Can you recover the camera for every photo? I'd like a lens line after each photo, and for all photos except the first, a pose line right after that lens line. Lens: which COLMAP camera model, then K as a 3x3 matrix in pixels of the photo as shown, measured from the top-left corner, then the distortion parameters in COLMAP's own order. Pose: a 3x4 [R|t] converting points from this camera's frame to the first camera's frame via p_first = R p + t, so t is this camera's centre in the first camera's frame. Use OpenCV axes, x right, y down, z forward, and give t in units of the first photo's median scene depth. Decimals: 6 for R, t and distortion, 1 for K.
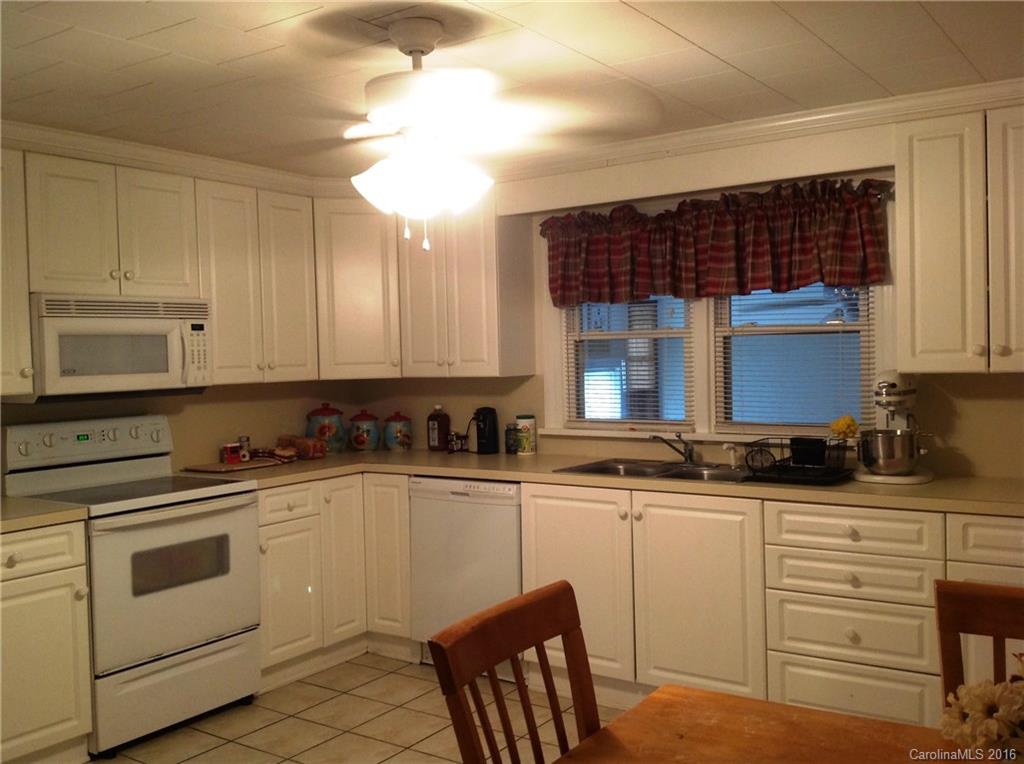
lens RADIAL K [[965.8, 0, 507.6], [0, 965.8, 378.3], [0, 0, 1]] dist [0.160203, -0.380269]
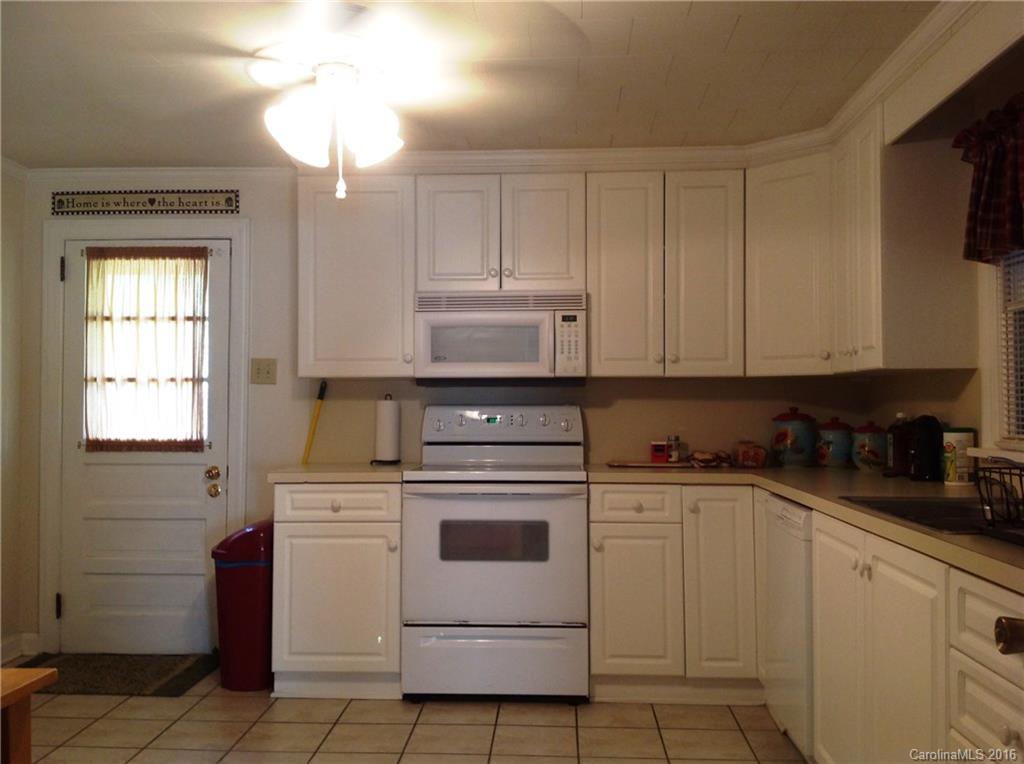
lens RADIAL K [[965.8, 0, 507.6], [0, 965.8, 378.3], [0, 0, 1]] dist [0.160203, -0.380269]
pose [[0.523947, 0.001896, -0.851749, 0.513419], [-0.035215, 0.999191, -0.019438, 0.032426], [0.851022, 0.040179, 0.523590, 0.423079]]
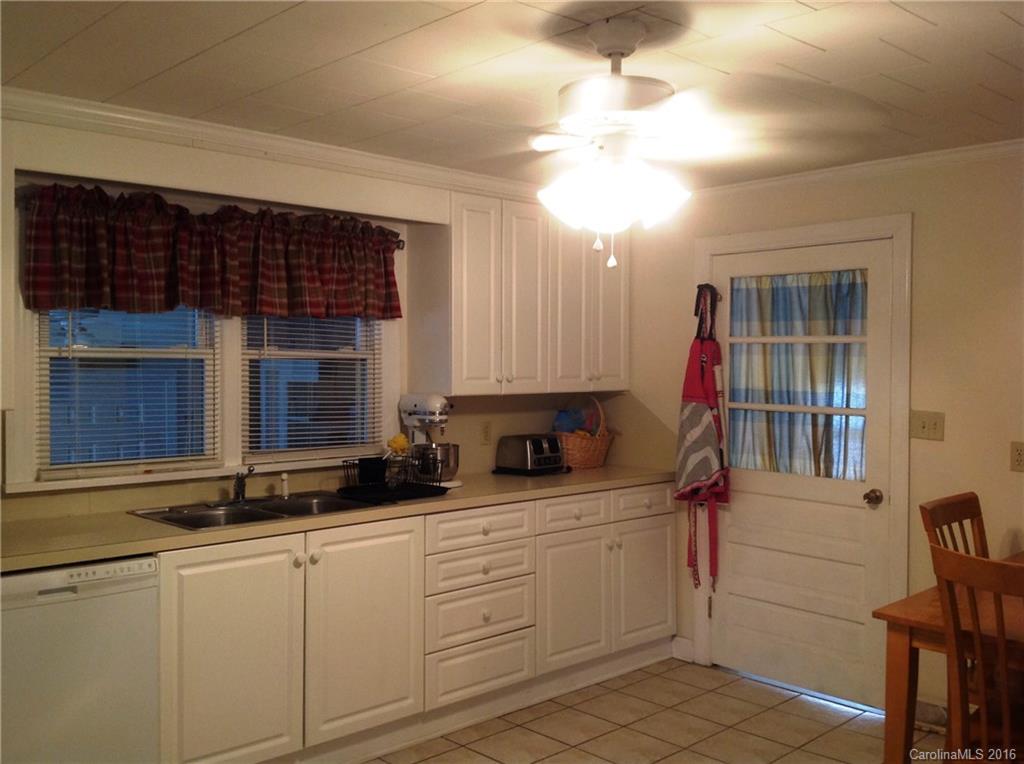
lens RADIAL K [[965.8, 0, 507.6], [0, 965.8, 378.3], [0, 0, 1]] dist [0.160203, -0.380269]
pose [[0.201601, 0.010000, 0.979417, -0.655465], [0.019845, 0.999701, -0.014292, -0.007409], [-0.979267, 0.022318, 0.201342, 0.592592]]
